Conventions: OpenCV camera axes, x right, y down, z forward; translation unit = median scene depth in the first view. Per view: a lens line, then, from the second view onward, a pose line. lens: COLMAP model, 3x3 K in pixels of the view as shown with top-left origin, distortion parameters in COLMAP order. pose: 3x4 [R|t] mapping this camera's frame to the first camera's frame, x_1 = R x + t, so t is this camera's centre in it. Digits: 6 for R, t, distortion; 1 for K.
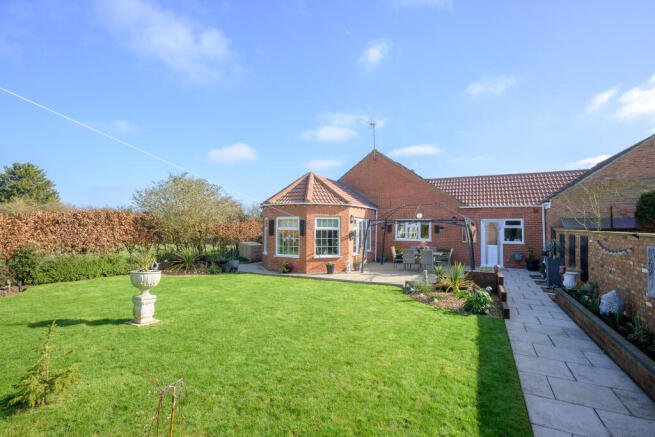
lens RADIAL K [[309.6, 0, 323.9], [0, 309.6, 220.0], [0, 0, 1]] dist [0.005231, 0.000608]
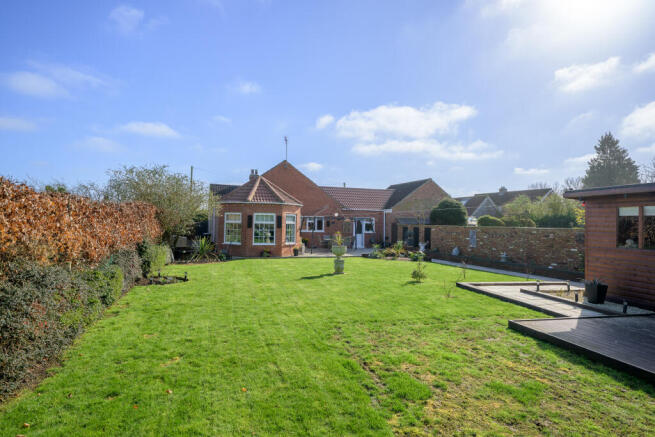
lens RADIAL K [[358.6, 0, 333.3], [0, 358.6, 219.2], [0, 0, 1]] dist [-0.048016, 0.000227]
pose [[0.705460, 0.015187, 0.708587, -0.932561], [-0.021120, 0.999777, -0.000402, 0.009844], [-0.708435, -0.014682, 0.705624, -0.219045]]
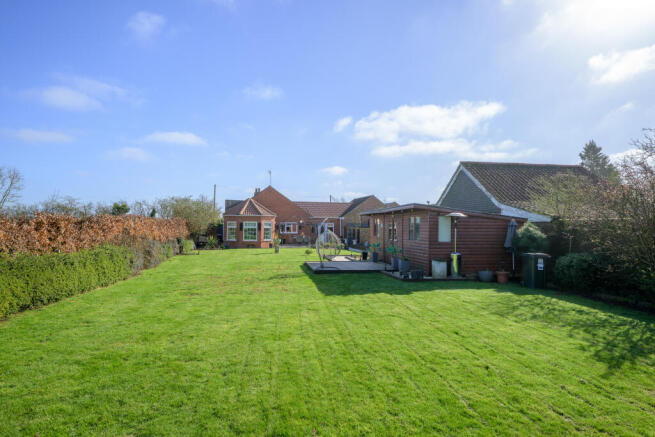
lens RADIAL K [[375.1, 0, 321.5], [0, 375.1, 223.7], [0, 0, 1]] dist [0.012893, 0.001027]
pose [[0.775180, 0.011003, 0.631645, -1.301981], [-0.016904, 0.999852, 0.003329, -0.010775], [-0.631515, -0.013258, 0.775250, -1.210978]]
